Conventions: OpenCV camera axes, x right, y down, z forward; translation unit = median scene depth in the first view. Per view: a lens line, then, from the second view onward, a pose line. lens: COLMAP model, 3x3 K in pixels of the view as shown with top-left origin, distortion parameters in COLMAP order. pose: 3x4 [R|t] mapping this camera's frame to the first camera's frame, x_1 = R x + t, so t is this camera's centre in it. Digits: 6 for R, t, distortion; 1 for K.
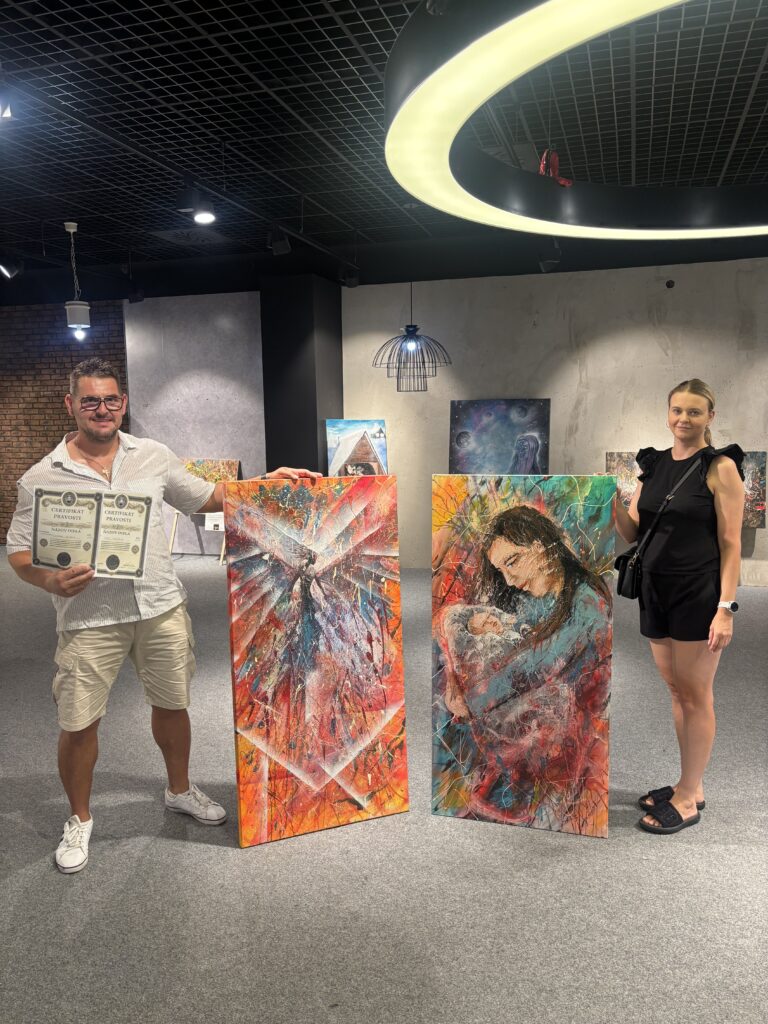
lens RADIAL K [[773.1, 0, 399.1], [0, 773.1, 536.2], [0, 0, 1]] dist [0.048250, -0.131084]
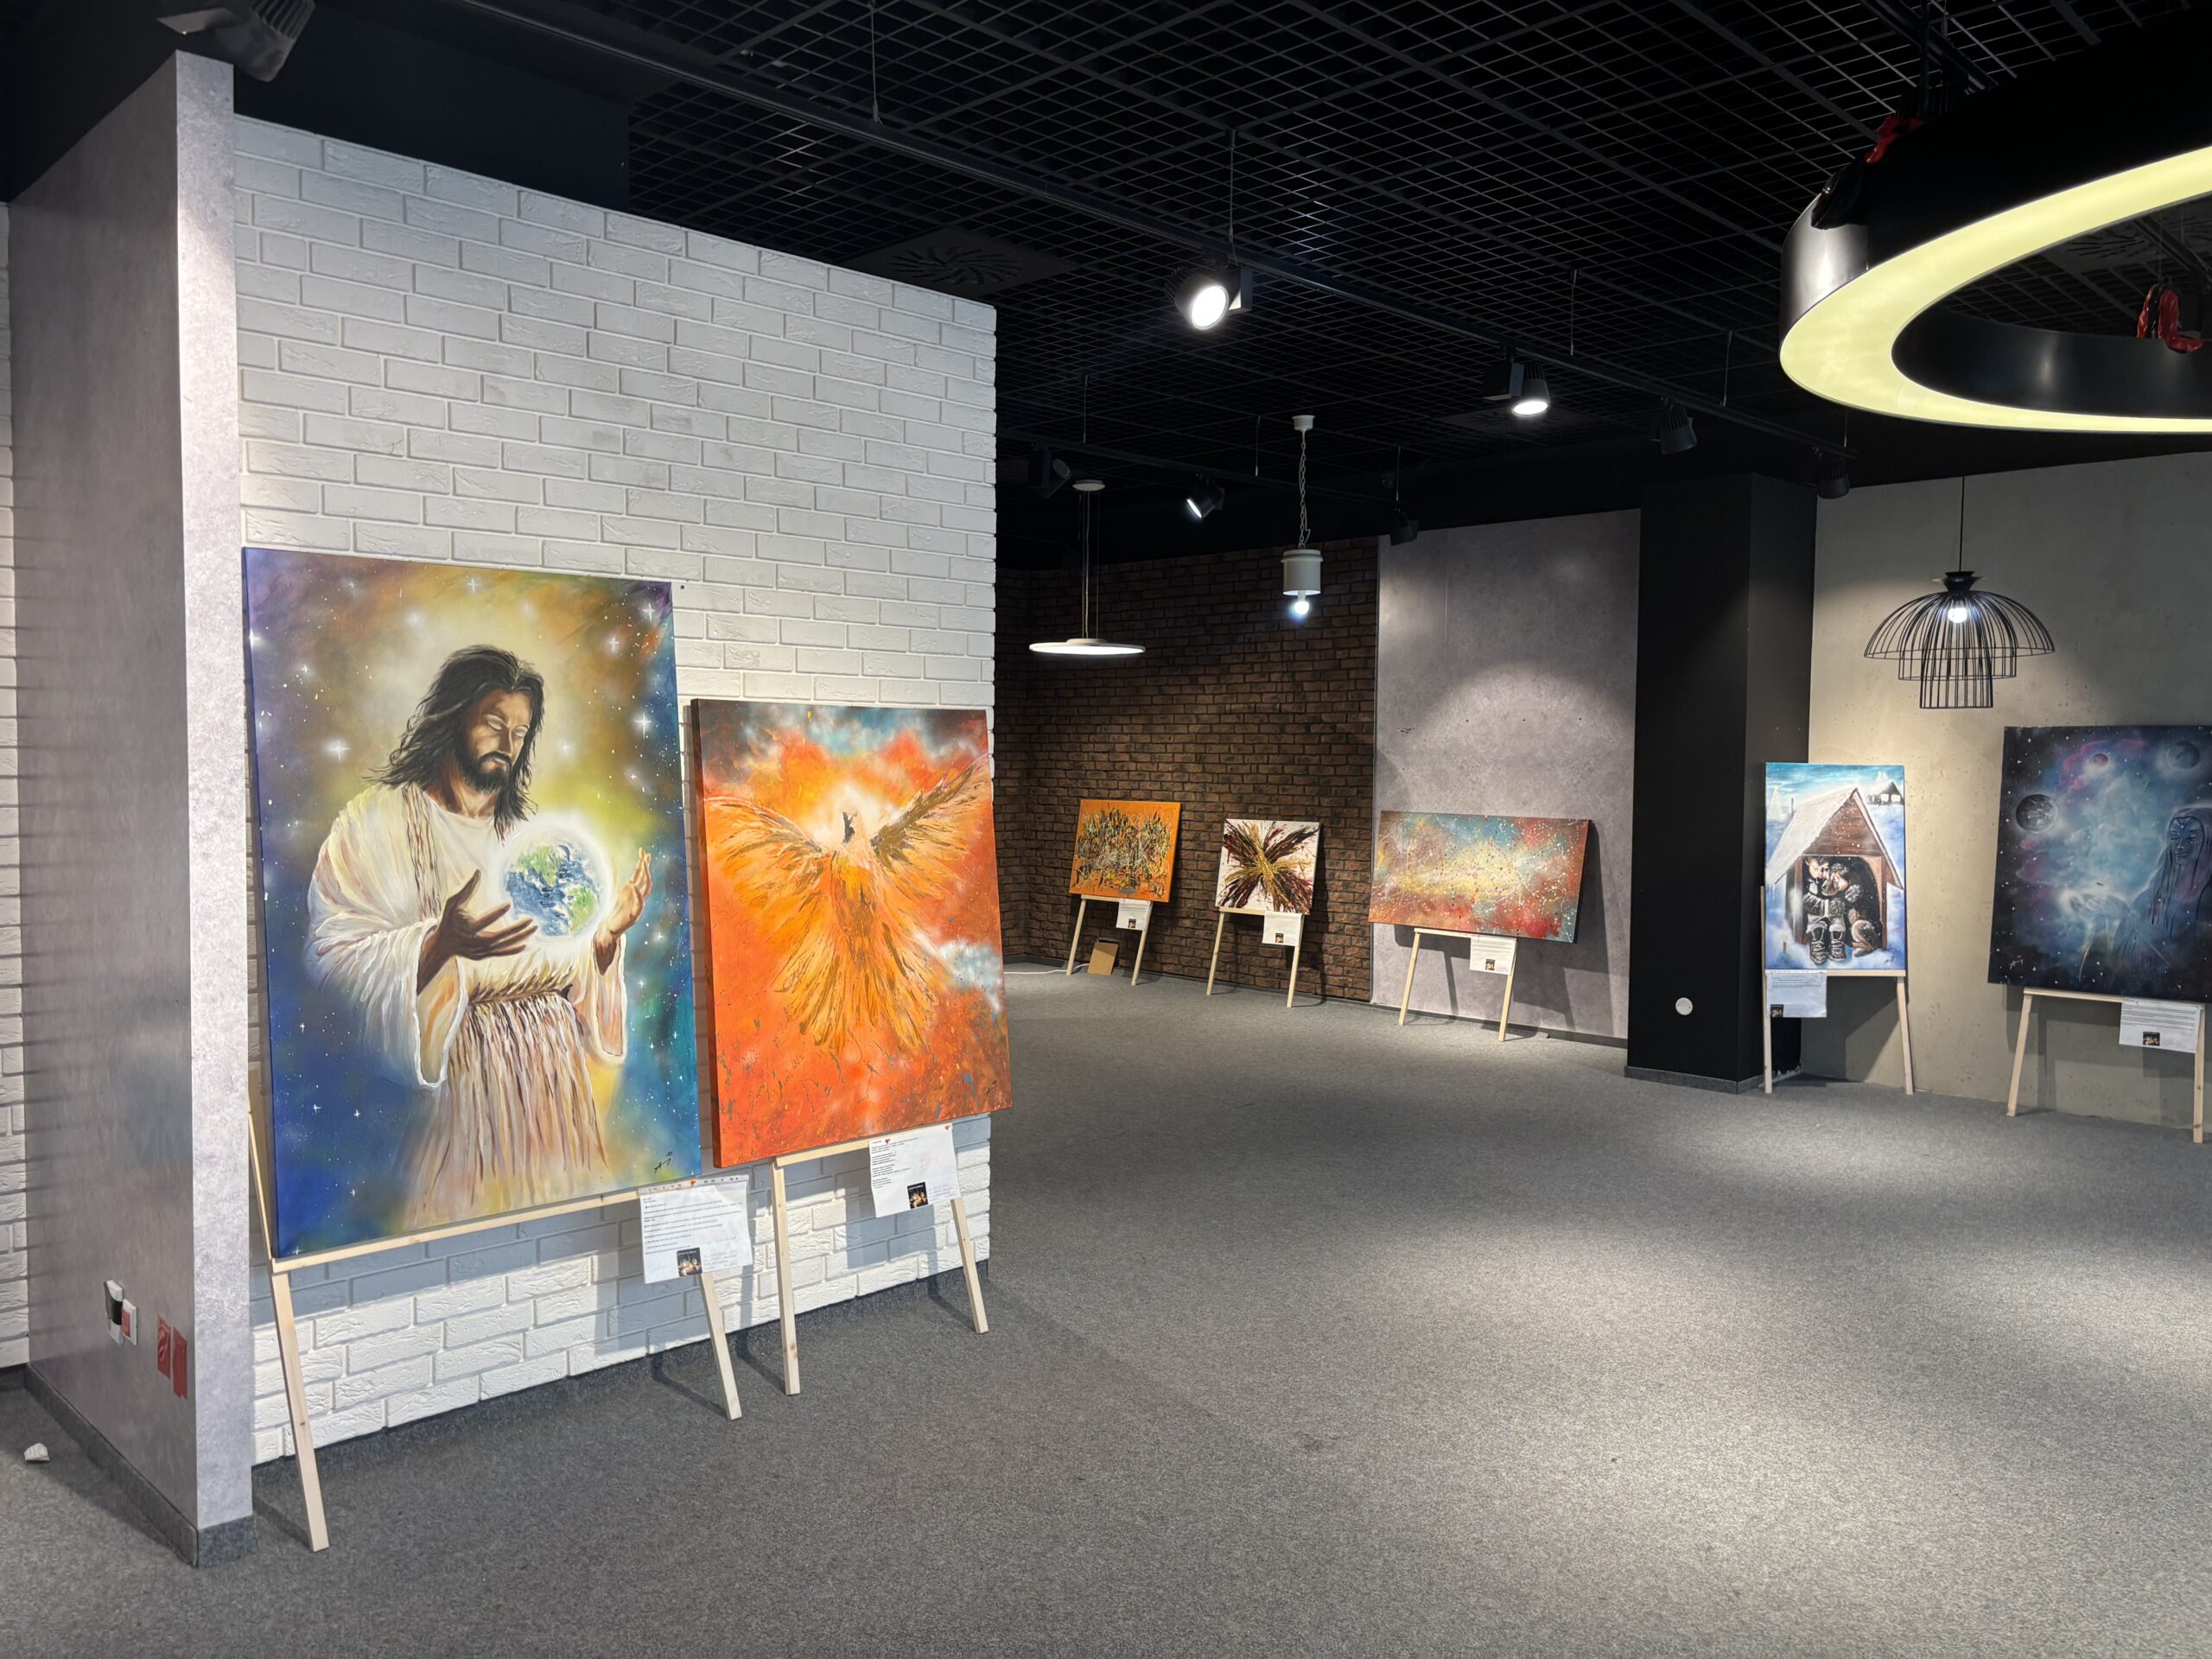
lens RADIAL K [[1670.1, 0, 1106.0], [0, 1670.1, 829.5], [0, 0, 1]] dist [0.048250, -0.131084]
pose [[0.883573, 0.038242, -0.466730, 0.029193], [-0.087055, 0.992701, -0.083469, 0.012470], [0.460131, 0.114382, 0.880452, -0.097144]]
